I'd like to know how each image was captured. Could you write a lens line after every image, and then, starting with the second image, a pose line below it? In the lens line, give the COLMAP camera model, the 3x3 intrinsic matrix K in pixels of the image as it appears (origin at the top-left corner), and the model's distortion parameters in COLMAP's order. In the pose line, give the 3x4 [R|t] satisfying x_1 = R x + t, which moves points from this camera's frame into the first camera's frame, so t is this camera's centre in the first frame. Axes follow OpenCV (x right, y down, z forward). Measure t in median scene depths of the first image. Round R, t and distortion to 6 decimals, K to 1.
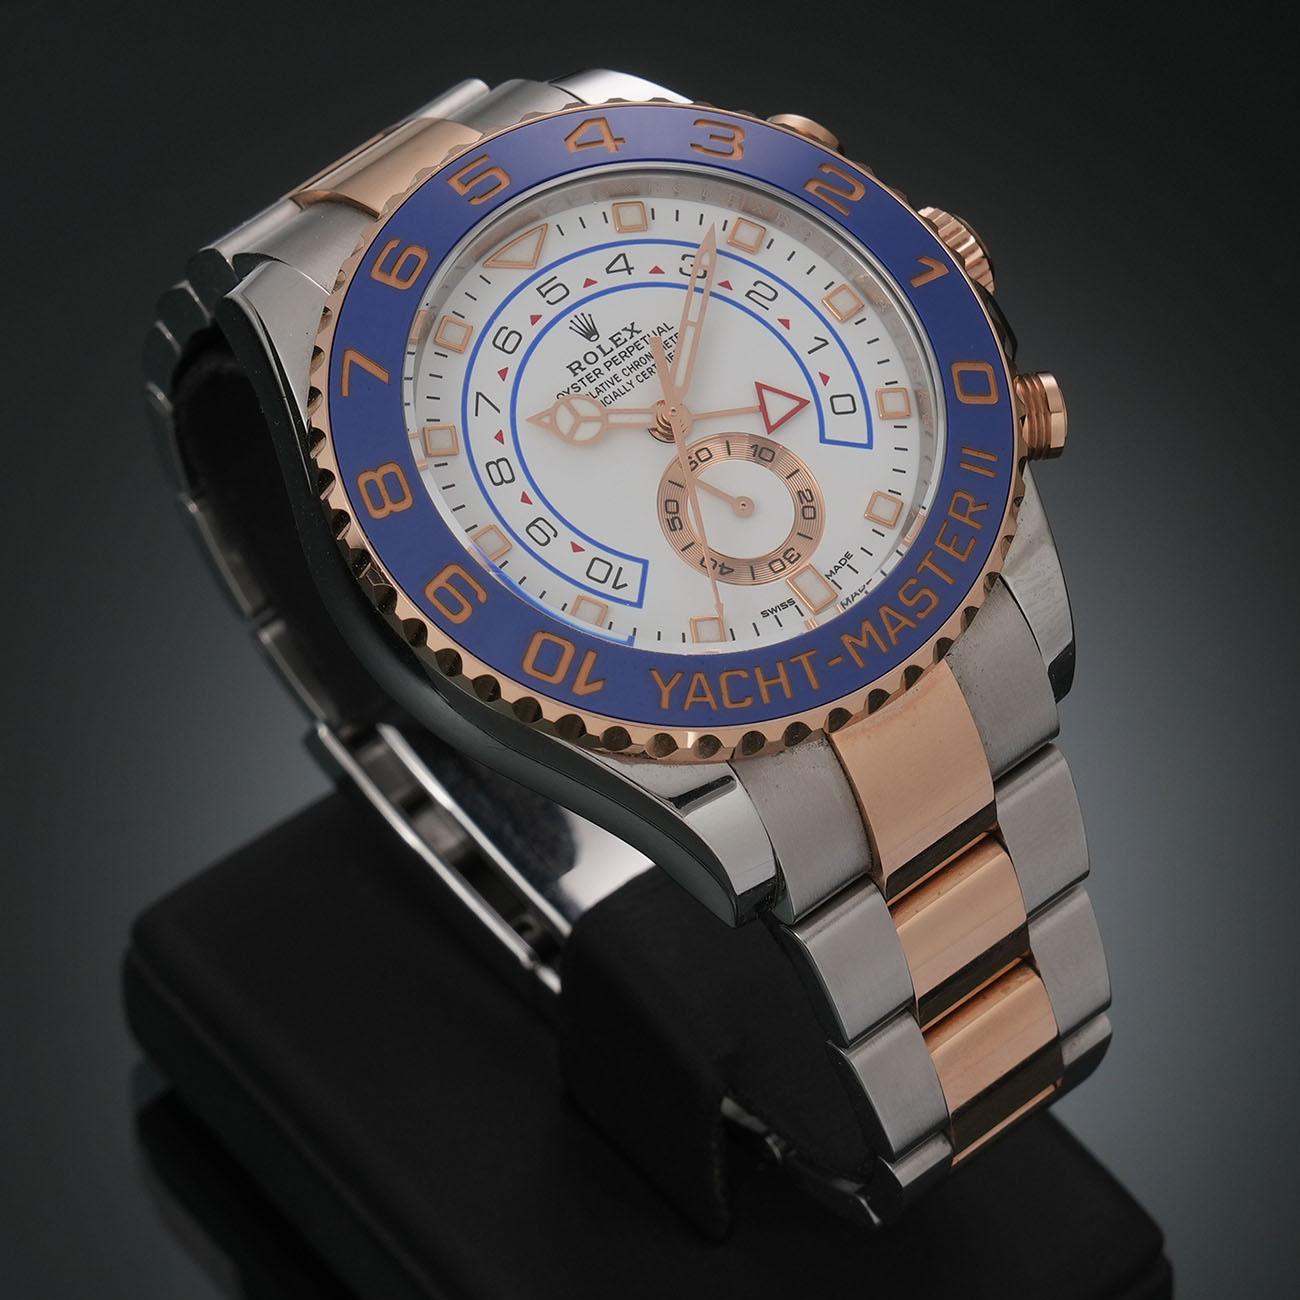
lens RADIAL K [[9091.1, 0, 715.1], [0, 9091.1, 651.9], [0, 0, 1]] dist [-1.987021, 30.868902]
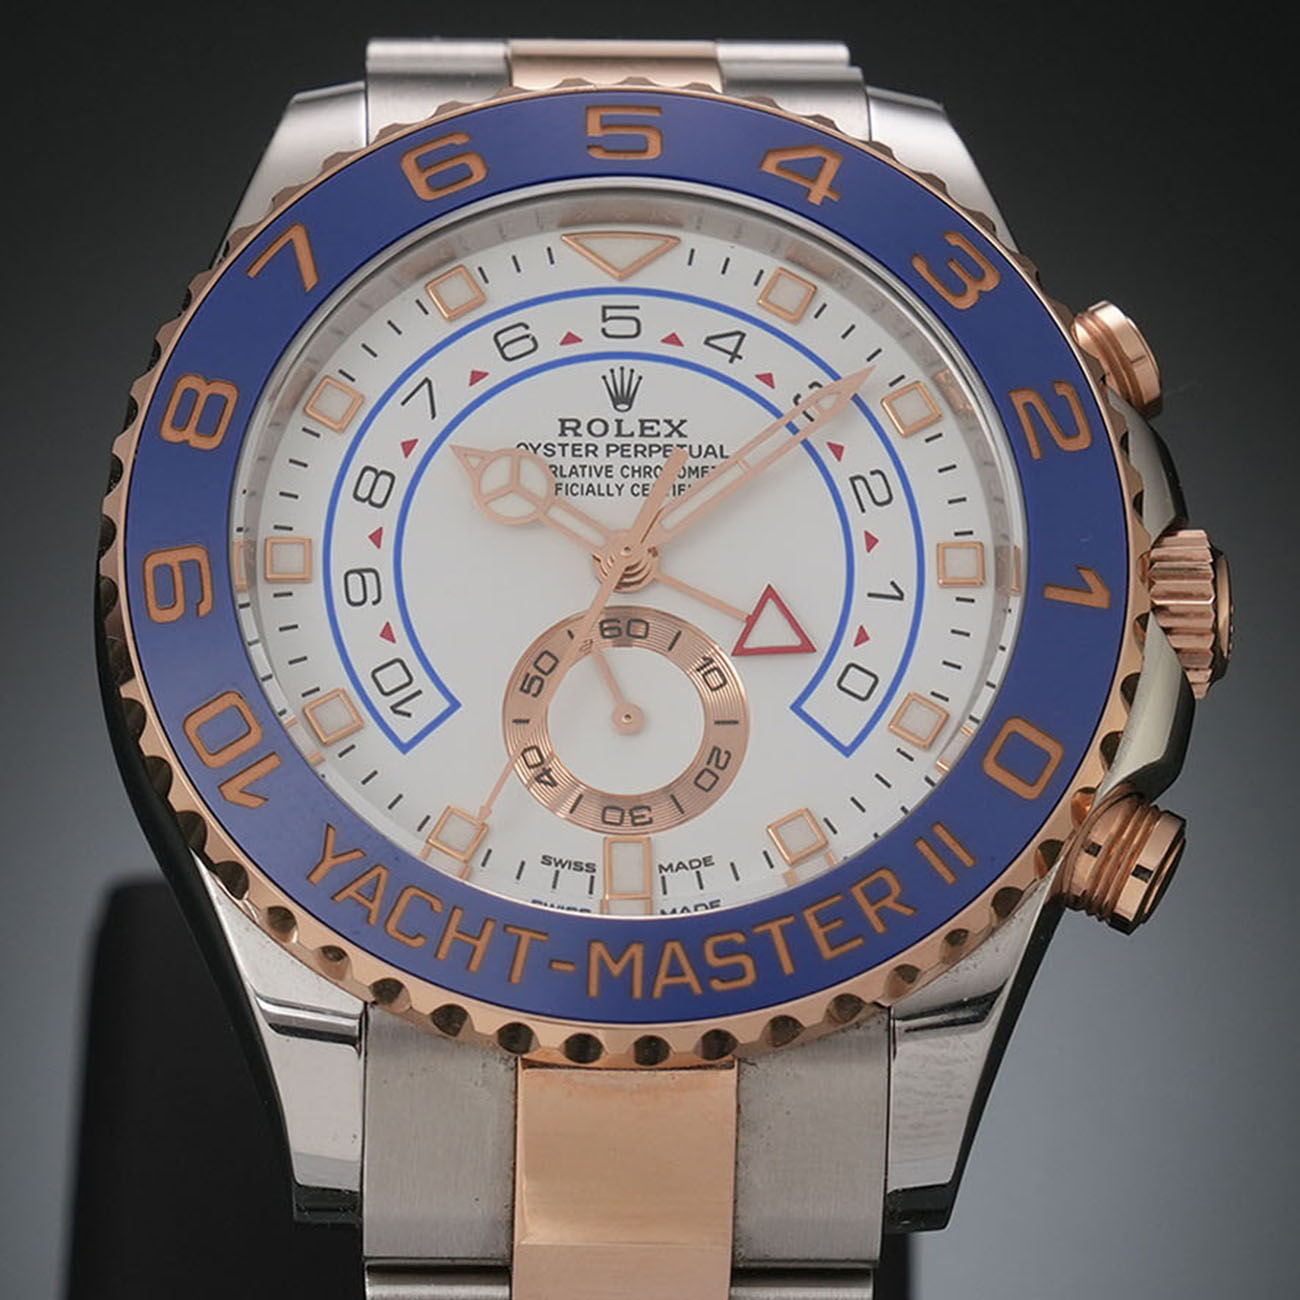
lens RADIAL K [[9091.1, 0, 715.1], [0, 9091.1, 651.9], [0, 0, 1]] dist [-1.987021, 30.868902]
pose [[0.773730, 0.533453, -0.341717, 0.239873], [-0.538383, 0.837974, 0.089128, -0.084853], [0.333895, 0.115013, 0.935567, 0.356394]]
